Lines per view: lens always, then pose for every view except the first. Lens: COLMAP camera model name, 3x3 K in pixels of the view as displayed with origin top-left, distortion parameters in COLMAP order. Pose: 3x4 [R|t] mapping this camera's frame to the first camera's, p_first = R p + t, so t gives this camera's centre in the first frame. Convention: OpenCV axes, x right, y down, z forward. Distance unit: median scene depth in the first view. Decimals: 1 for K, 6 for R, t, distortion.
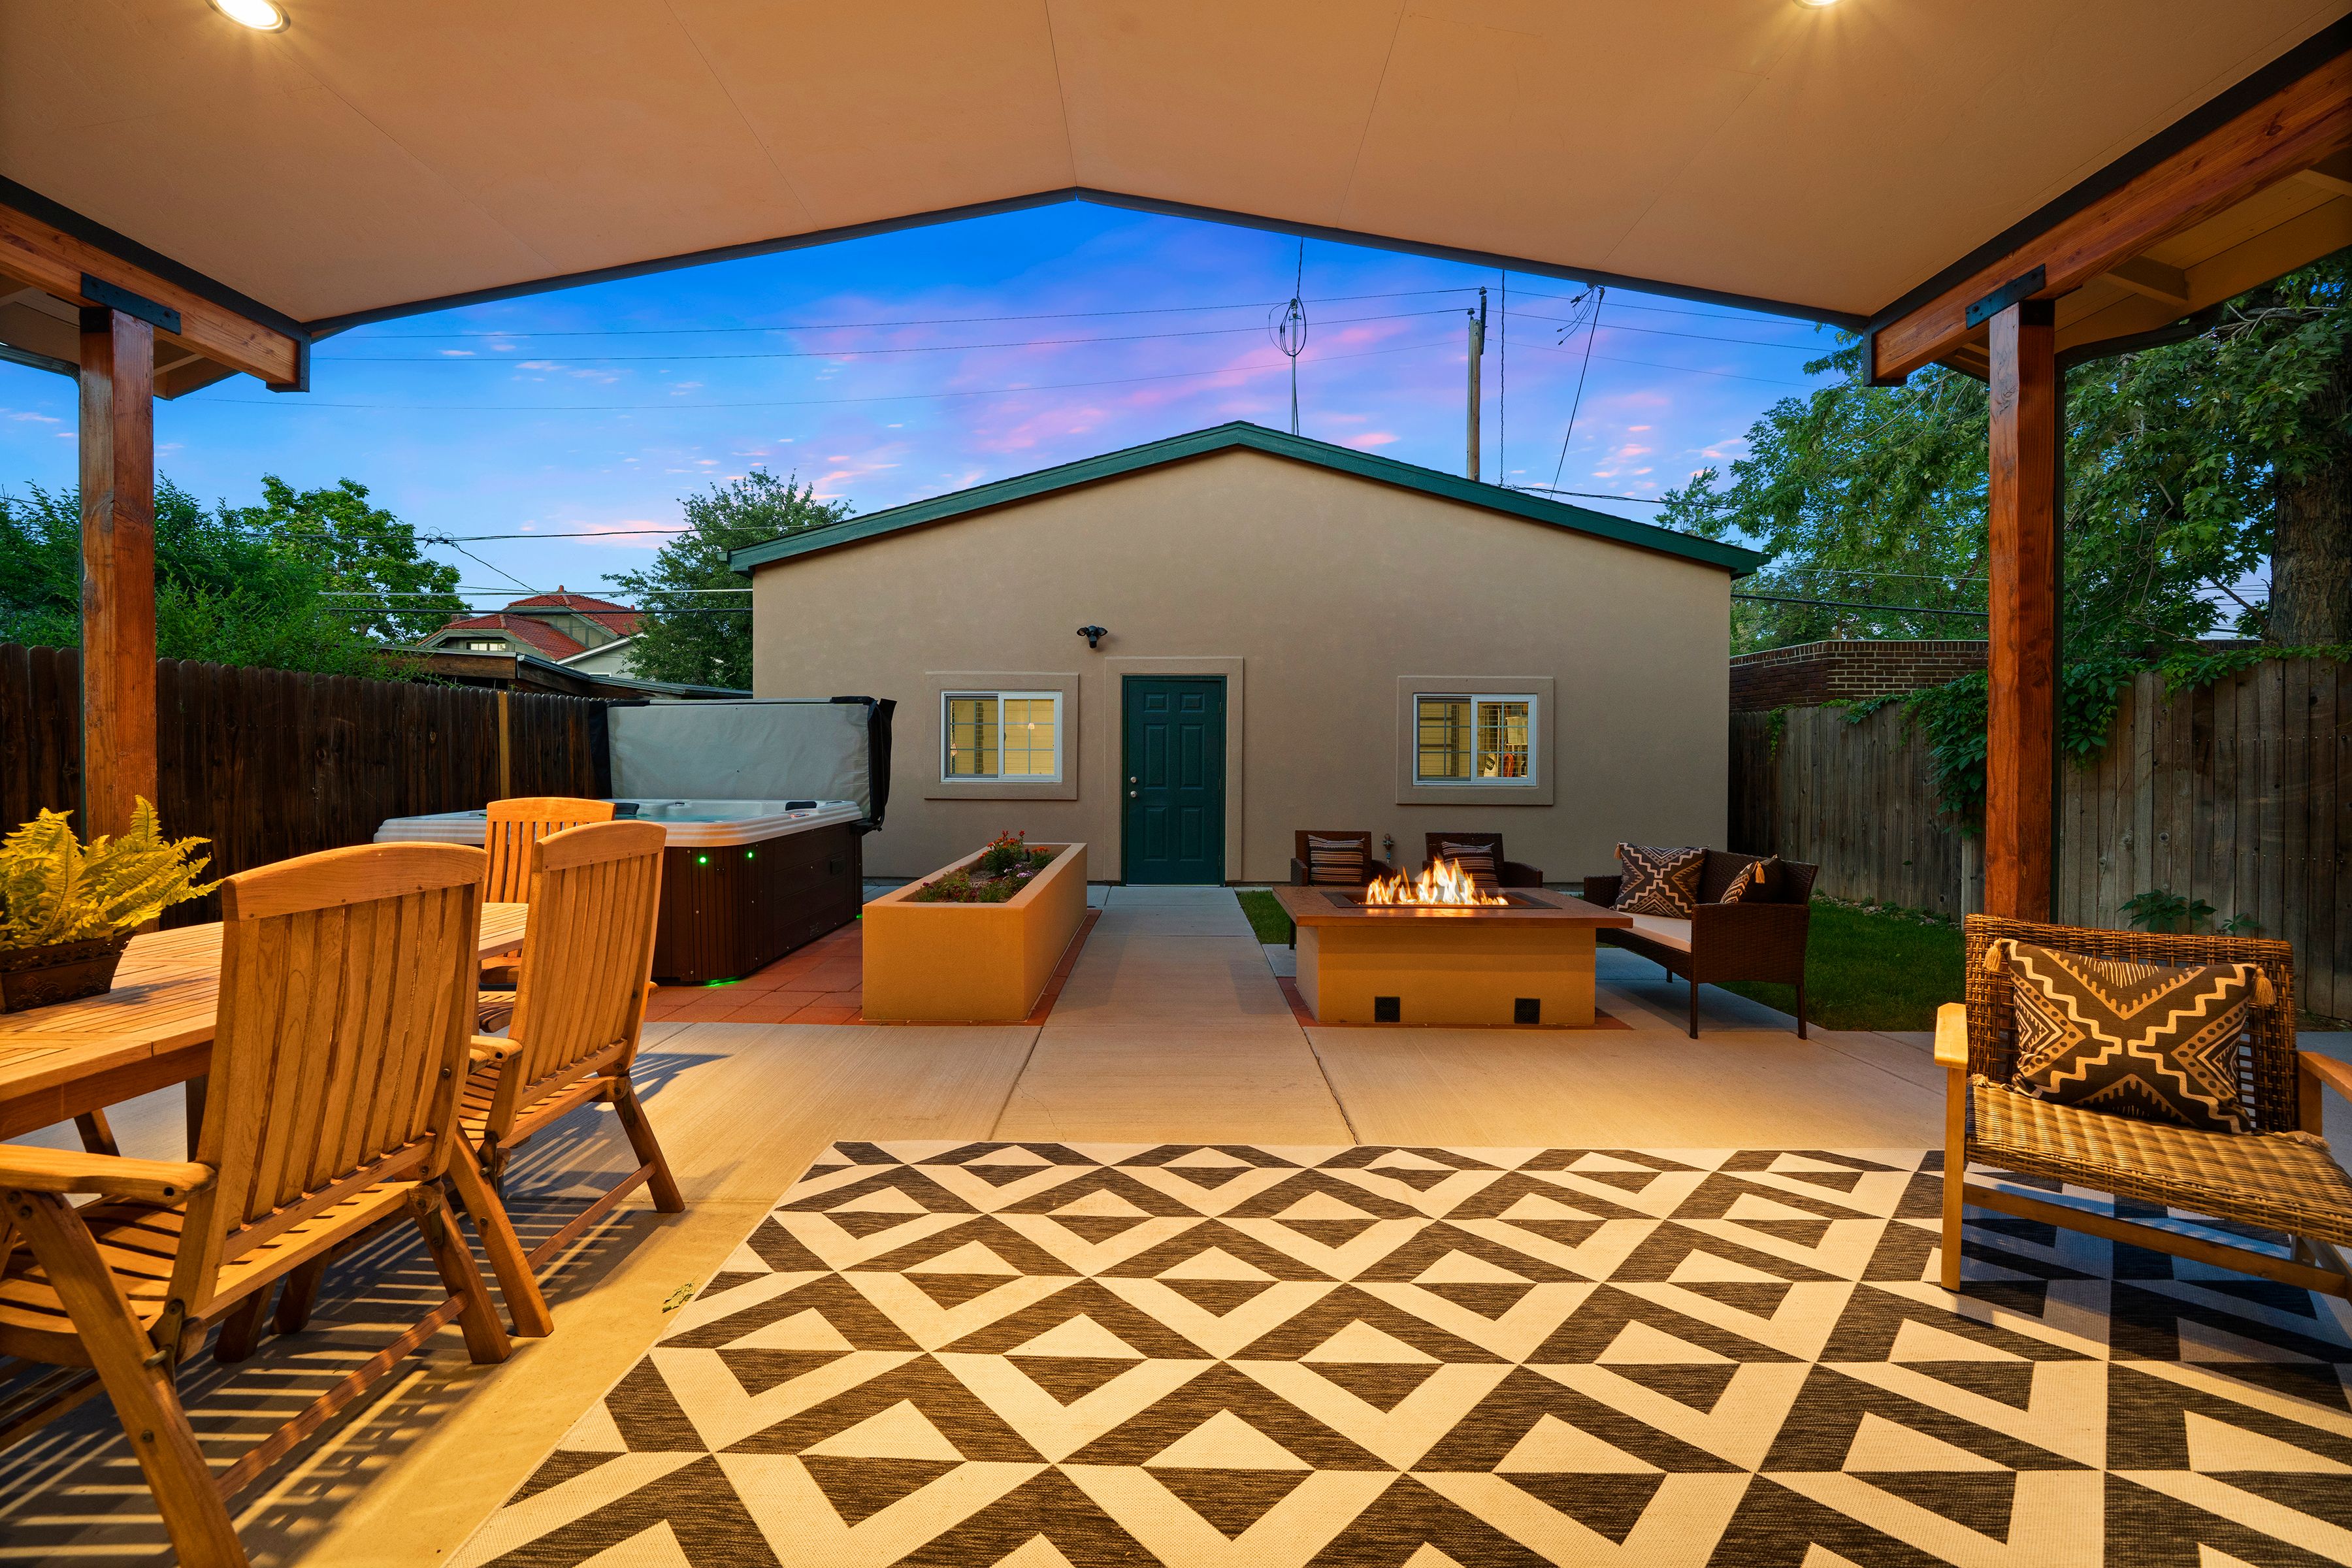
lens RADIAL K [[874.5, 0, 1186.4], [0, 874.5, 750.9], [0, 0, 1]] dist [-0.012900, -0.000207]
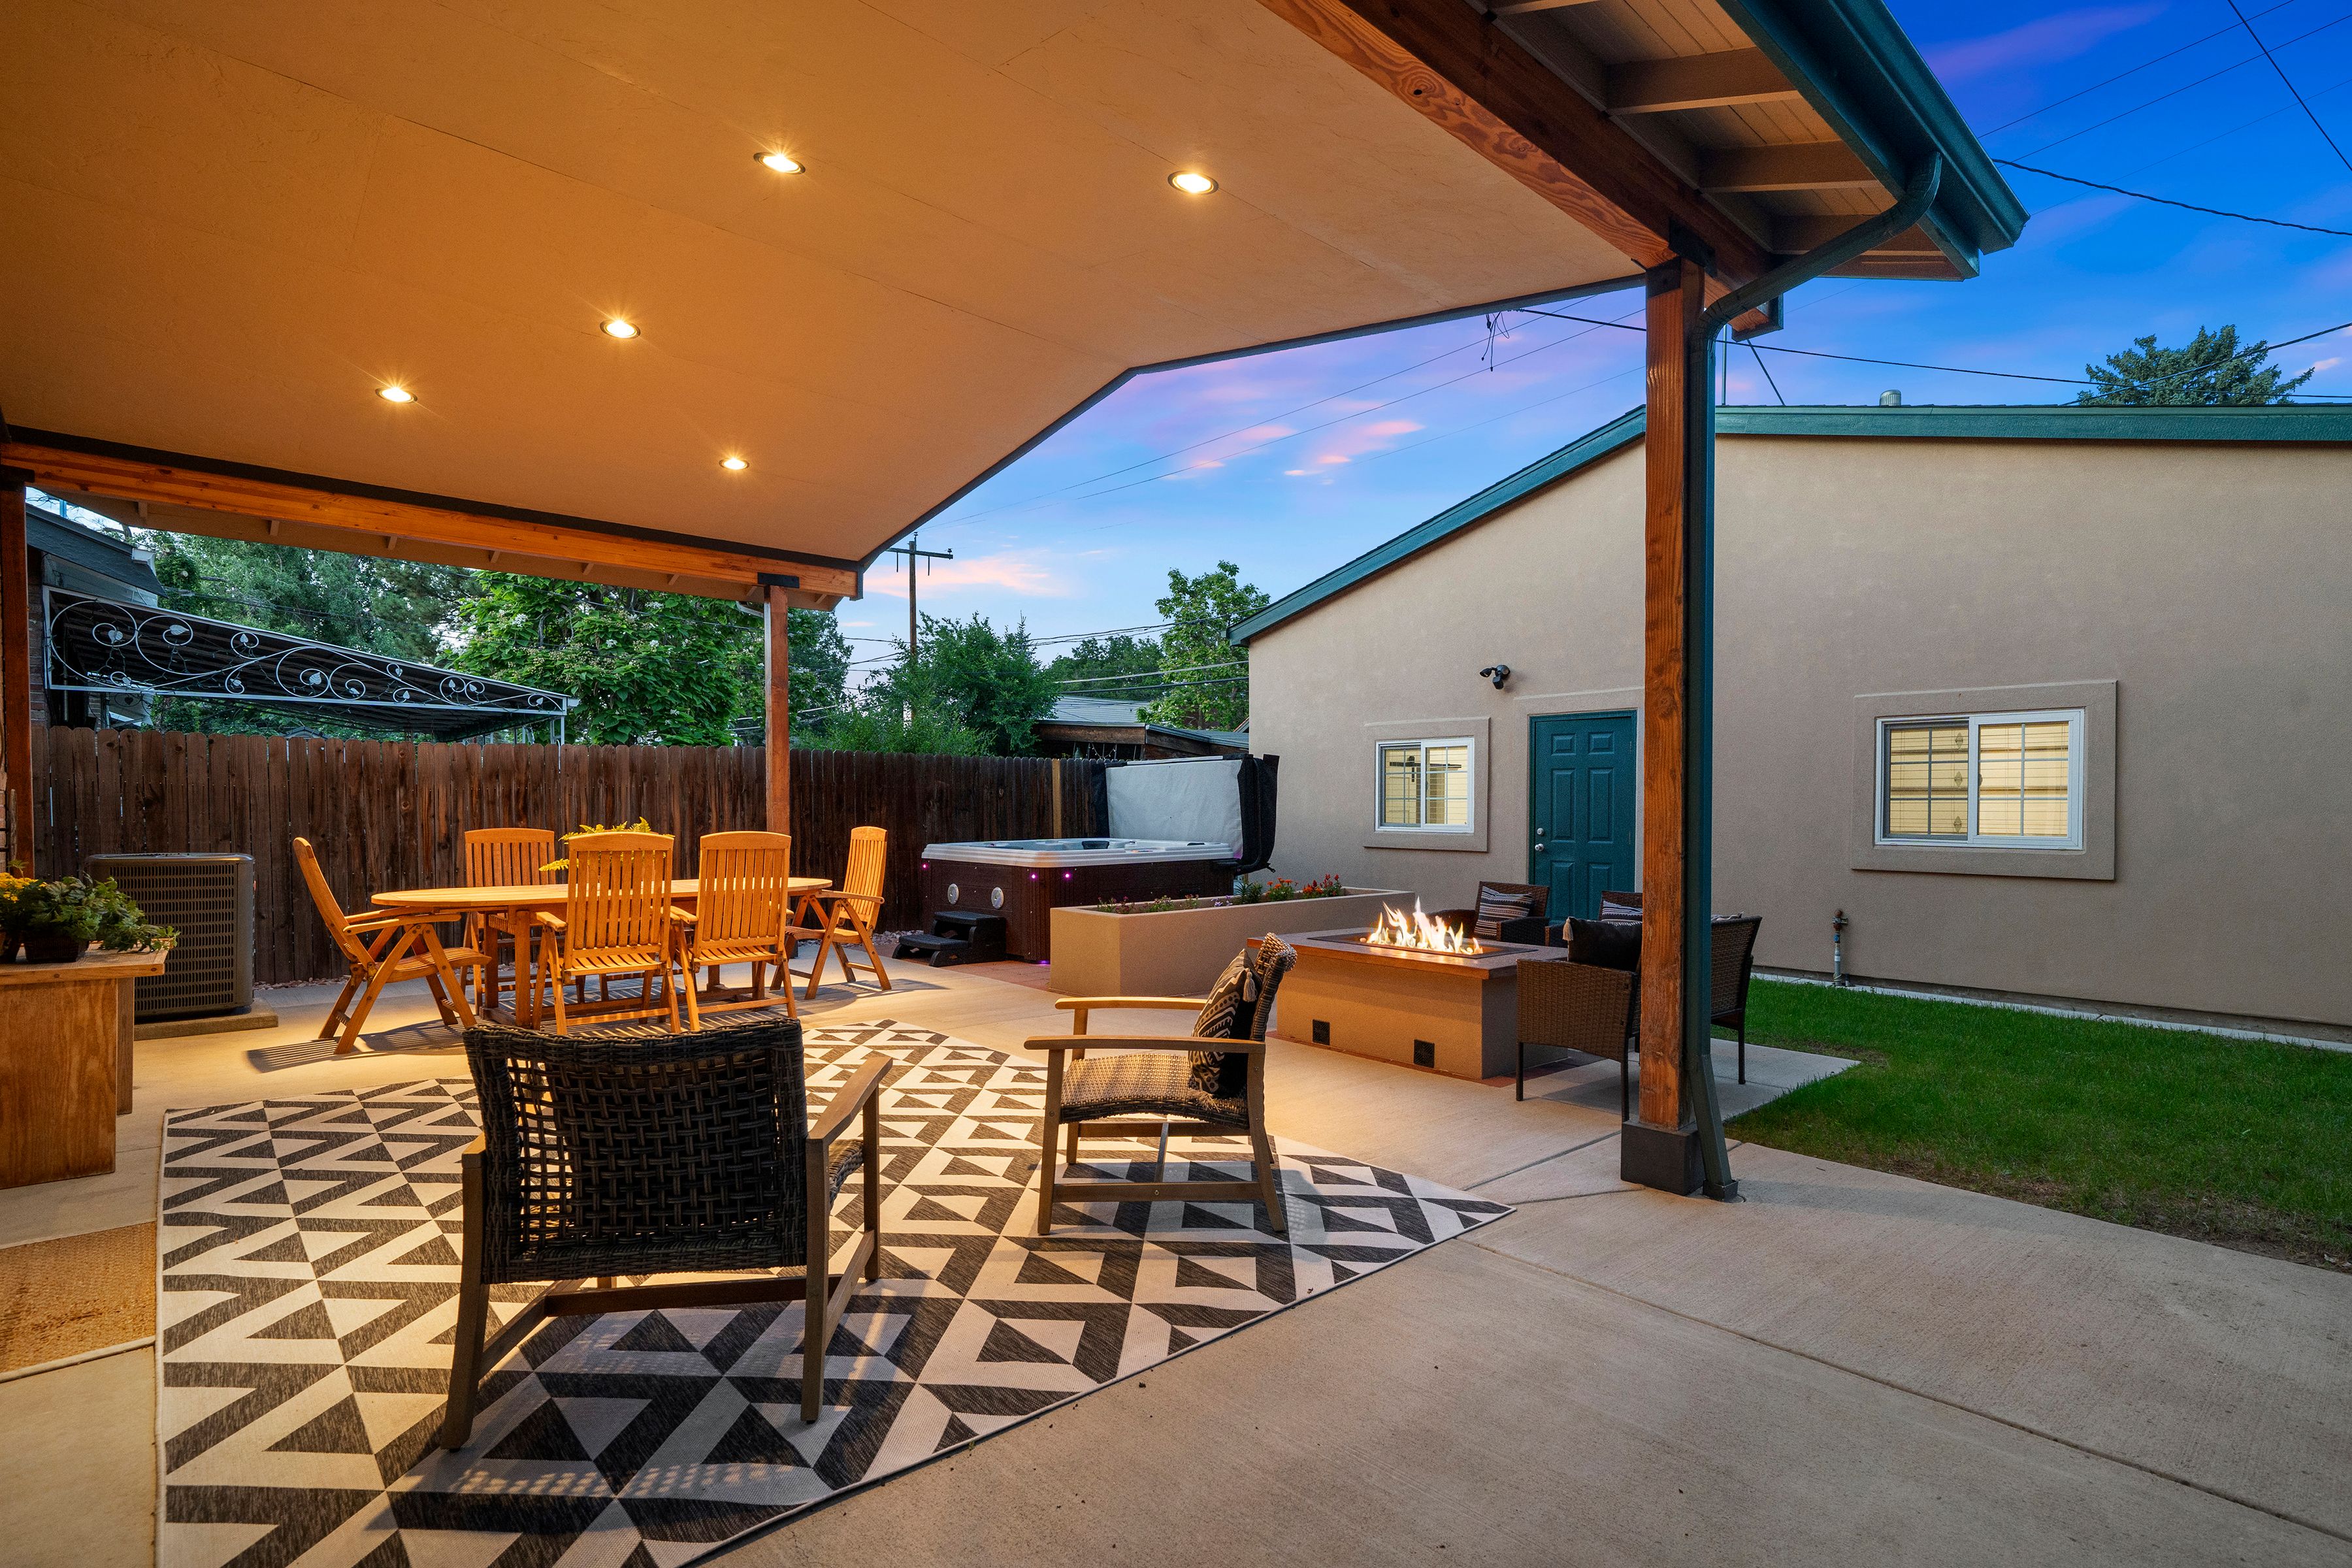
lens RADIAL K [[1149.4, 0, 1275.0], [0, 1149.4, 810.8], [0, 0, 1]] dist [0.003499, 0.000201]
pose [[0.701992, 0.001946, -0.712182, 0.810655], [0.003739, 0.999972, 0.006417, 0.004700], [0.712175, -0.007168, 0.701965, -0.040674]]
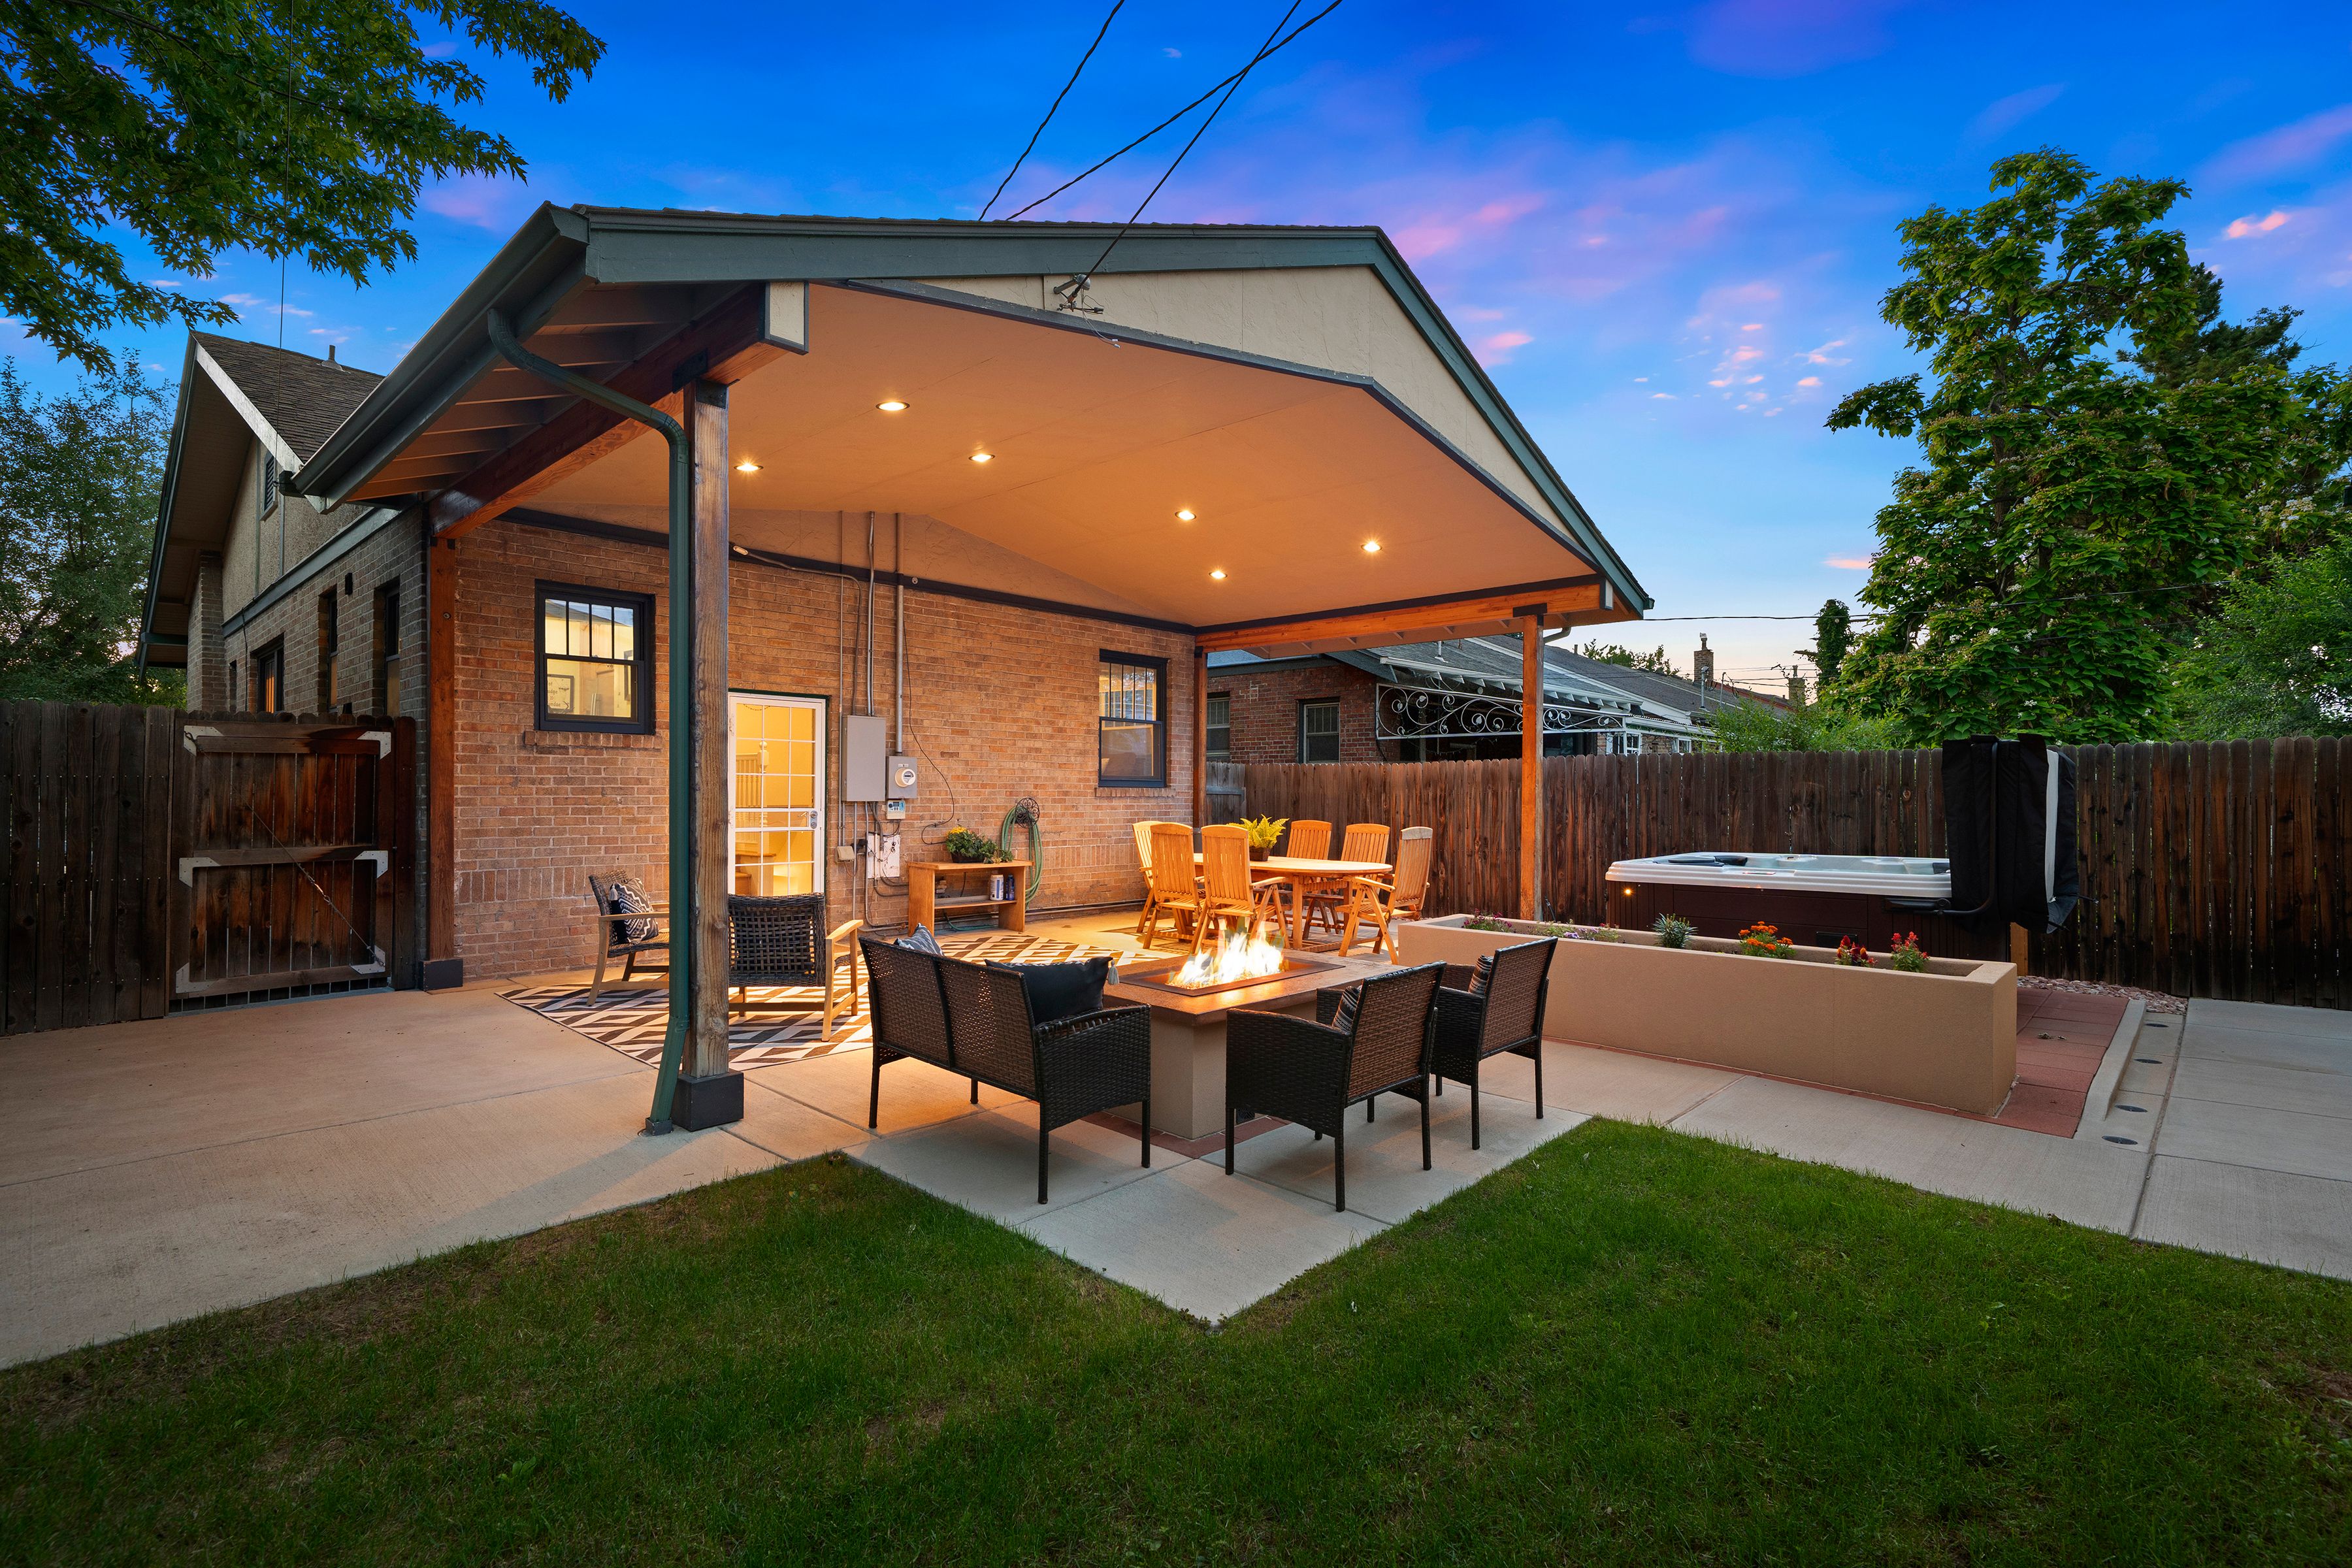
lens RADIAL K [[1111.3, 0, 1176.0], [0, 1111.3, 784.0], [0, 0, 1]] dist [0.011604, 0.000287]
pose [[-0.702217, -0.012698, -0.711850, 0.828452], [-0.004445, 0.999900, -0.013451, -0.005751], [0.711949, -0.006282, -0.702203, 1.284784]]
